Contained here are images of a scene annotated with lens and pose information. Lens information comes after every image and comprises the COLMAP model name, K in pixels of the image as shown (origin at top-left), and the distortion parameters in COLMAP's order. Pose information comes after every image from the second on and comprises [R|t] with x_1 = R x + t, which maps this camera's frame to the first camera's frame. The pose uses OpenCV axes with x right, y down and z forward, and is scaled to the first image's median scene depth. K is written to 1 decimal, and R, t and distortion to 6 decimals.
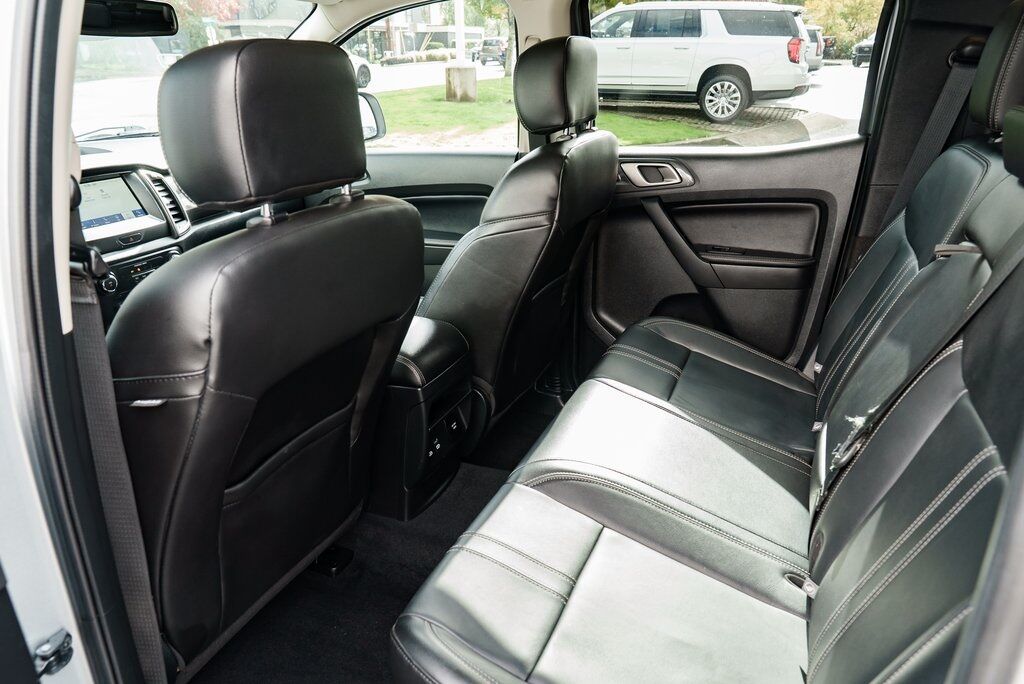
lens RADIAL K [[699.4, 0, 493.5], [0, 699.4, 321.7], [0, 0, 1]] dist [-0.028785, 0.023002]
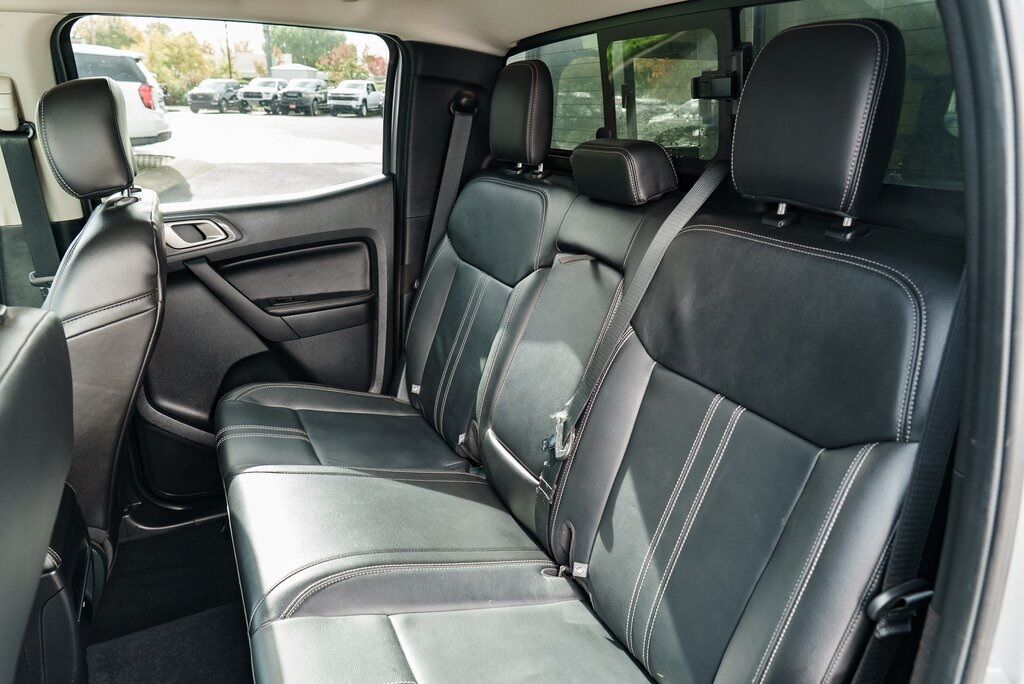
lens RADIAL K [[699.4, 0, 502.8], [0, 699.4, 333.2], [0, 0, 1]] dist [-0.028785, 0.023002]
pose [[0.657005, -0.218824, 0.721429, -0.184763], [0.251093, 0.965826, 0.064284, -0.046934], [-0.710842, 0.138911, 0.689498, 0.128191]]
